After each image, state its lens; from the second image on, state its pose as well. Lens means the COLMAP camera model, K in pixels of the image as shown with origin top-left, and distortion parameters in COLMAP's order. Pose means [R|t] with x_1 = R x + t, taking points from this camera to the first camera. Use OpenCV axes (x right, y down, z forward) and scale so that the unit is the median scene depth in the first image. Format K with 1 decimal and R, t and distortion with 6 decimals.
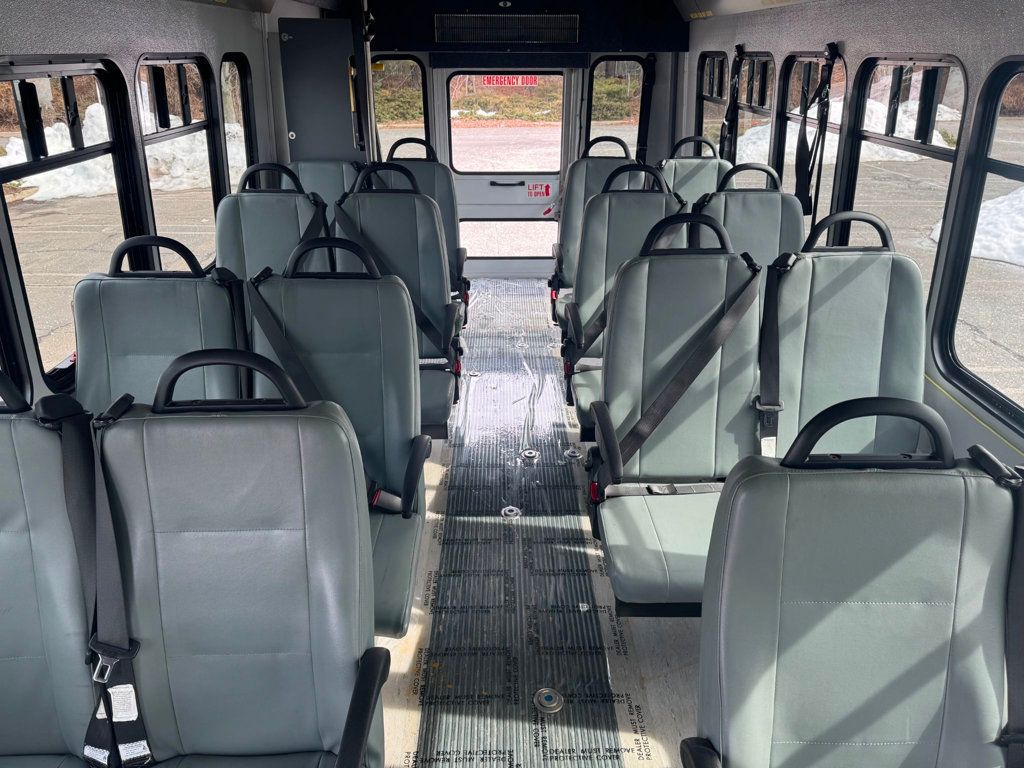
lens RADIAL K [[712.1, 0, 503.2], [0, 712.1, 381.7], [0, 0, 1]] dist [0.041064, -0.051372]
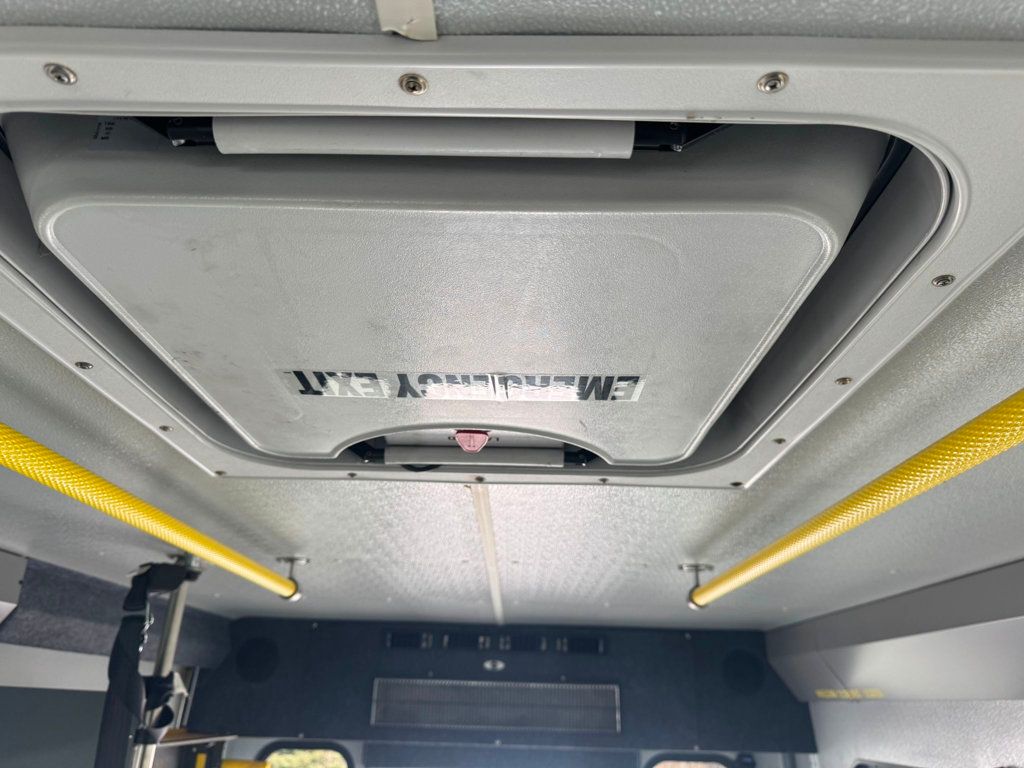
lens RADIAL K [[712.1, 0, 511.0], [0, 712.1, 389.9], [0, 0, 1]] dist [0.041064, -0.051372]
pose [[0.999415, 0.010906, -0.032424, 0.047970], [-0.031612, 0.656698, -0.753491, -0.311314], [0.013076, 0.754075, 0.656658, 0.593799]]
